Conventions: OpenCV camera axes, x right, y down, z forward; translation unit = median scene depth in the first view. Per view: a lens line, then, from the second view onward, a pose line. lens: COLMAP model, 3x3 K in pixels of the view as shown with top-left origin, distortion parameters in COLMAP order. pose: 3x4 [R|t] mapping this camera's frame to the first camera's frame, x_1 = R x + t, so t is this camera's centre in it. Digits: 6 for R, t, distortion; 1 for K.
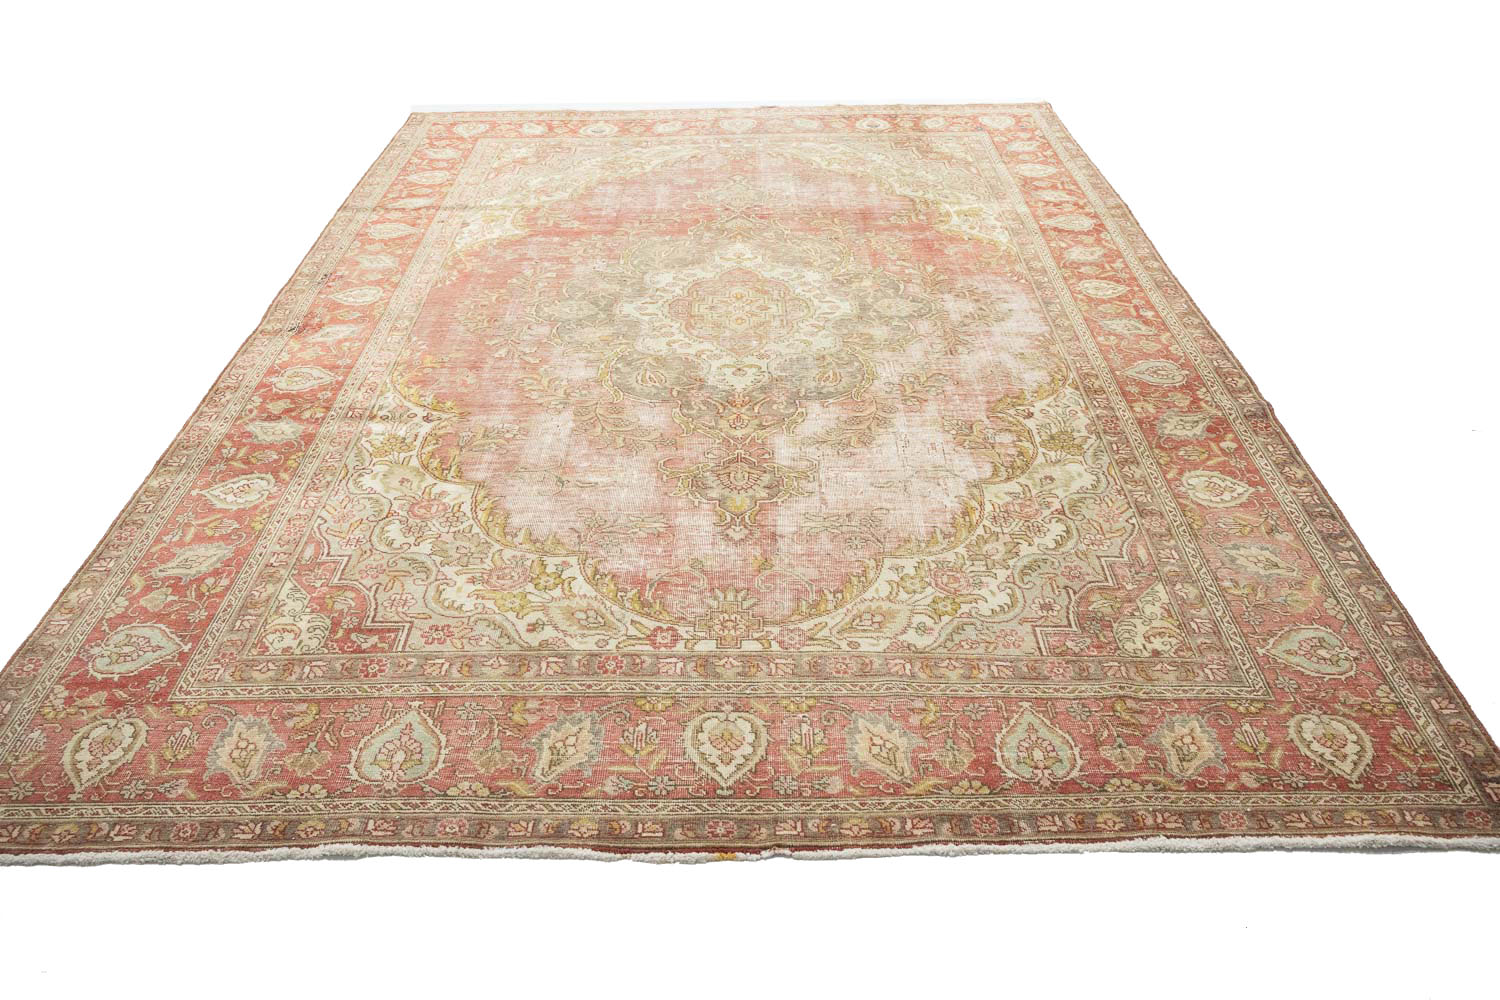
lens RADIAL K [[1241.8, 0, 735.5], [0, 1241.8, 504.0], [0, 0, 1]] dist [0.000760, 0.001088]
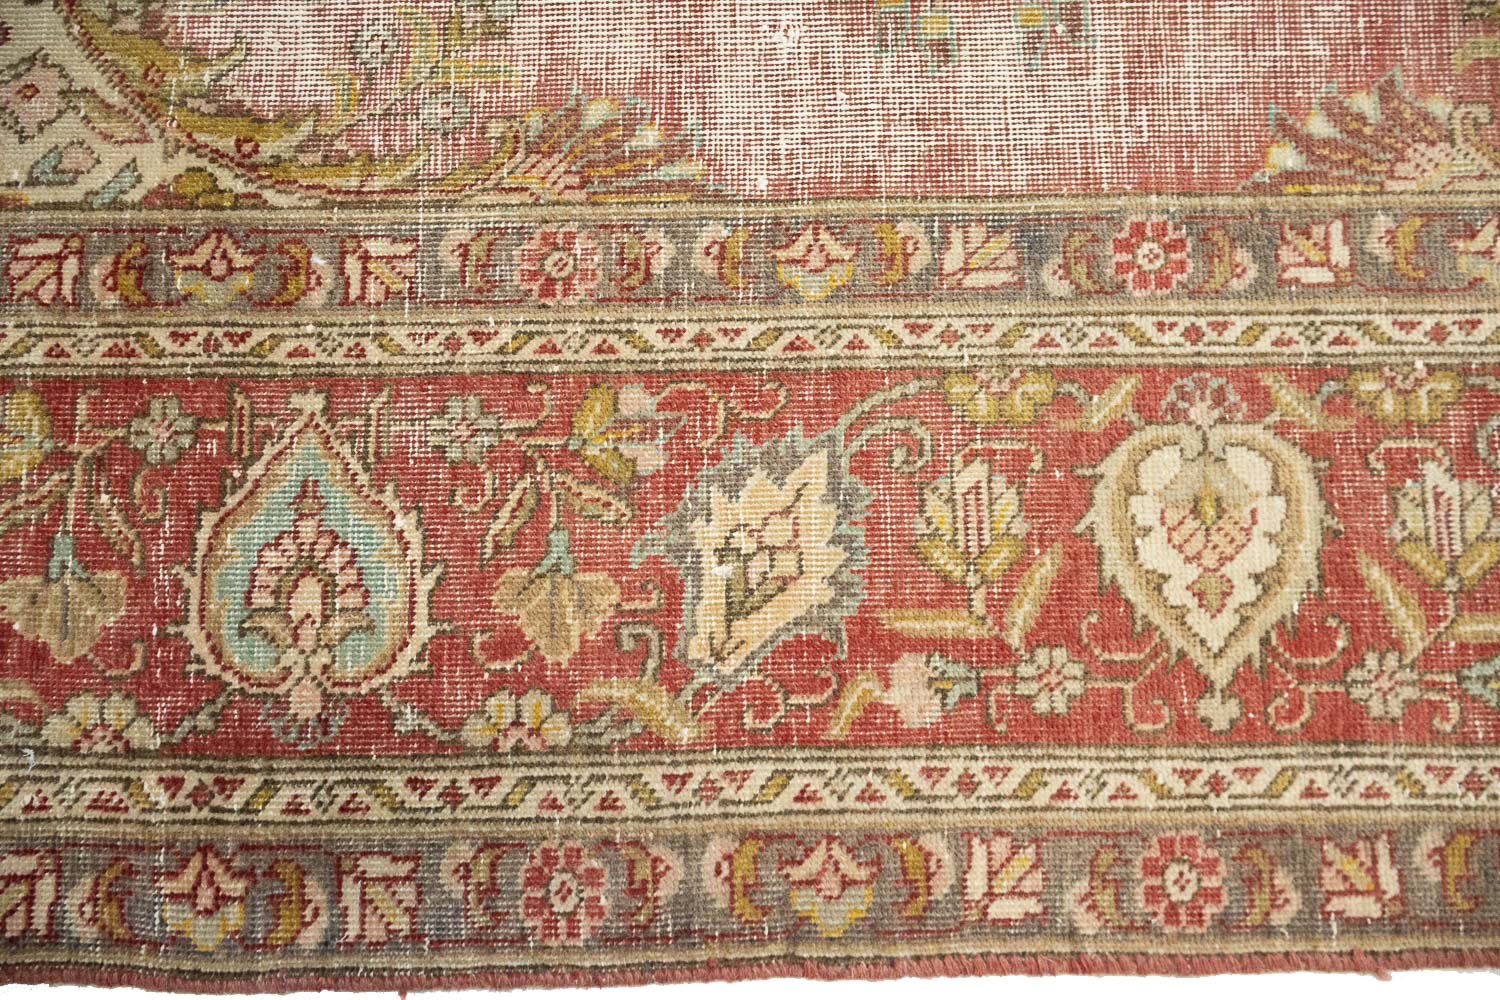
lens RADIAL K [[1241.8, 0, 745.8], [0, 1241.8, 497.0], [0, 0, 1]] dist [0.000760, 0.001088]
pose [[0.014867, 0.995068, -0.098076, 0.437530], [-0.534707, 0.090796, 0.840145, -0.425147], [0.844907, 0.039951, 0.533420, 1.188000]]
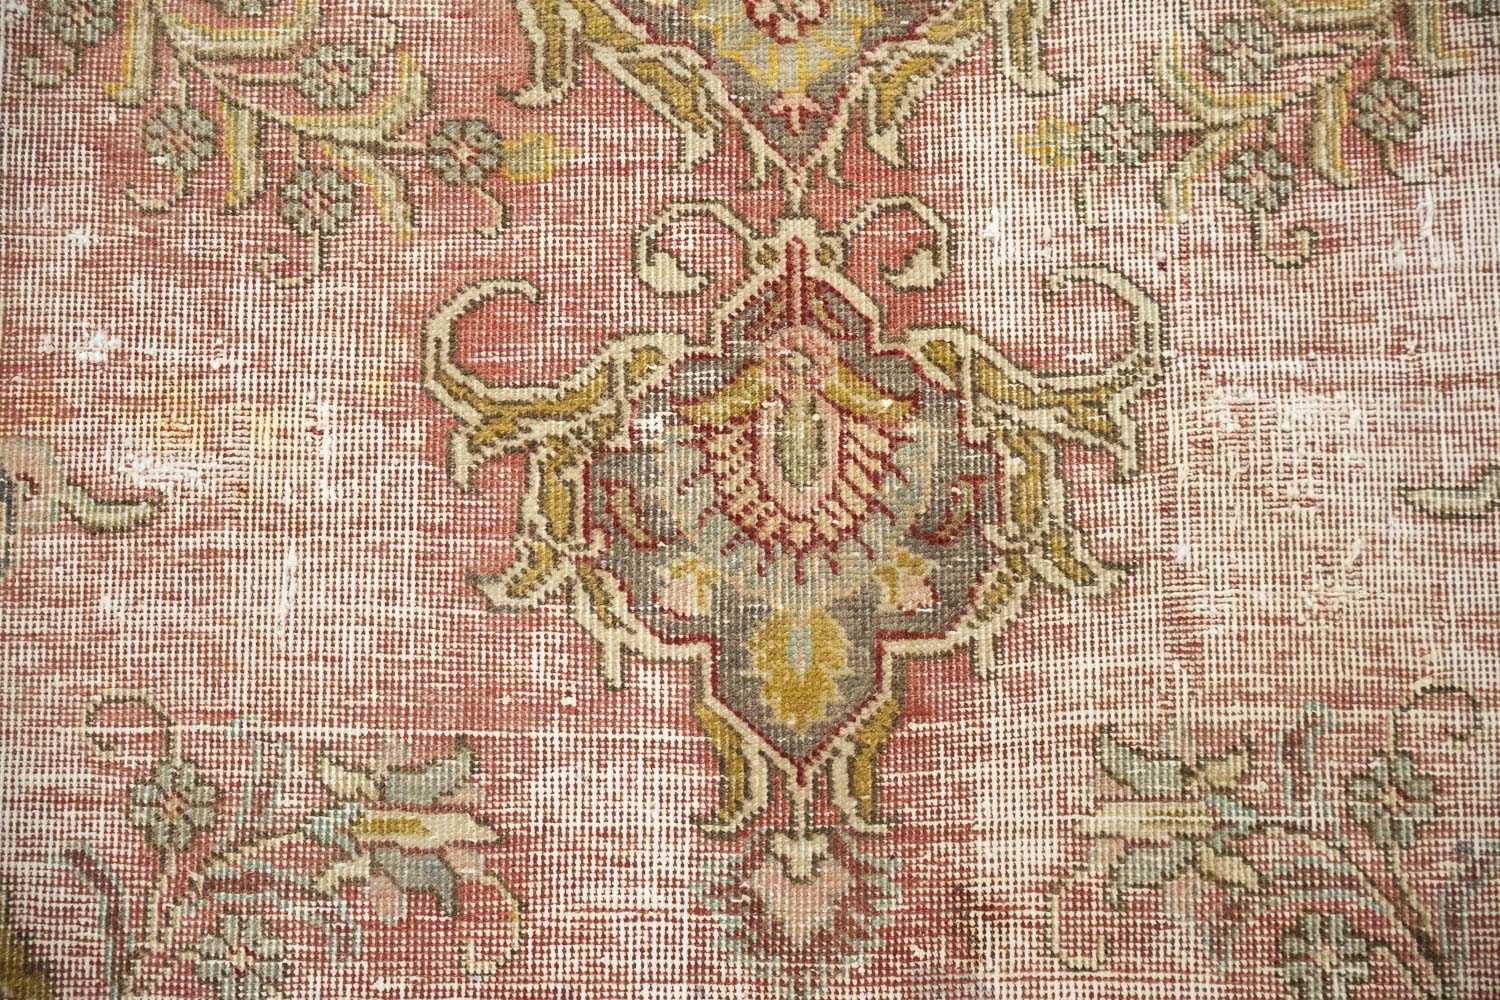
lens RADIAL K [[1241.8, 0, 741.8], [0, 1241.8, 487.9], [0, 0, 1]] dist [0.000760, 0.001088]
pose [[0.999749, -0.020497, -0.009011, -0.005897], [0.019932, 0.631397, 0.775203, -0.205876], [-0.010200, -0.775189, 0.631648, 0.939079]]
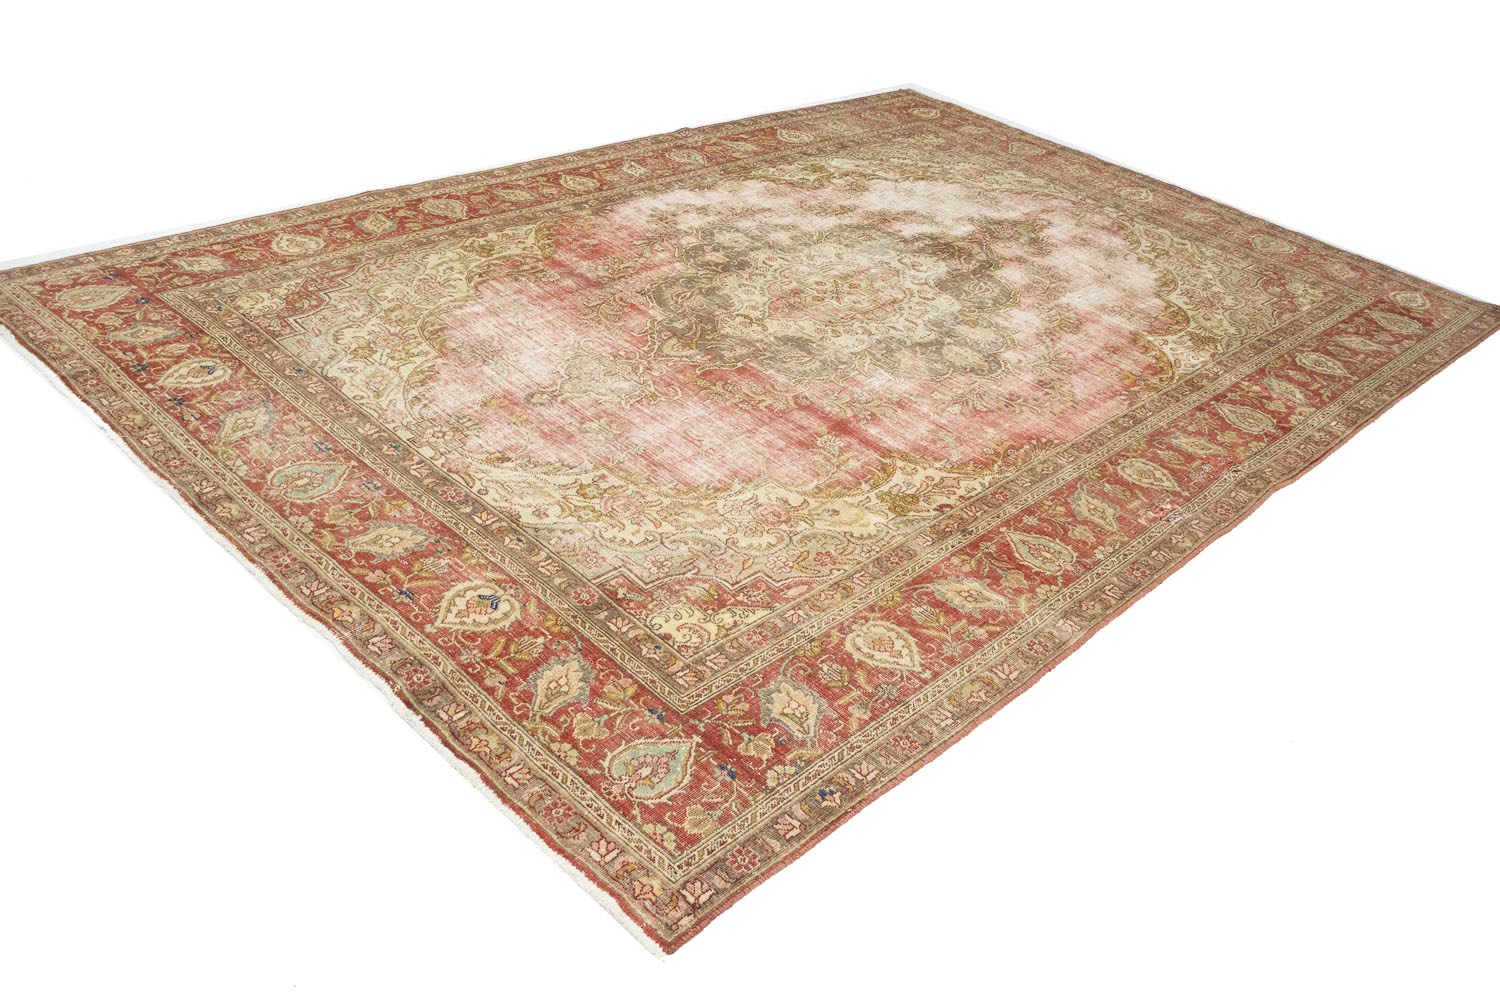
lens RADIAL K [[1241.8, 0, 741.4], [0, 1241.8, 504.9], [0, 0, 1]] dist [0.000760, 0.001088]
pose [[-0.703985, -0.461740, 0.539631, -0.812603], [0.303894, 0.490902, 0.816495, -1.312389], [-0.641914, 0.738790, -0.205268, 1.936452]]
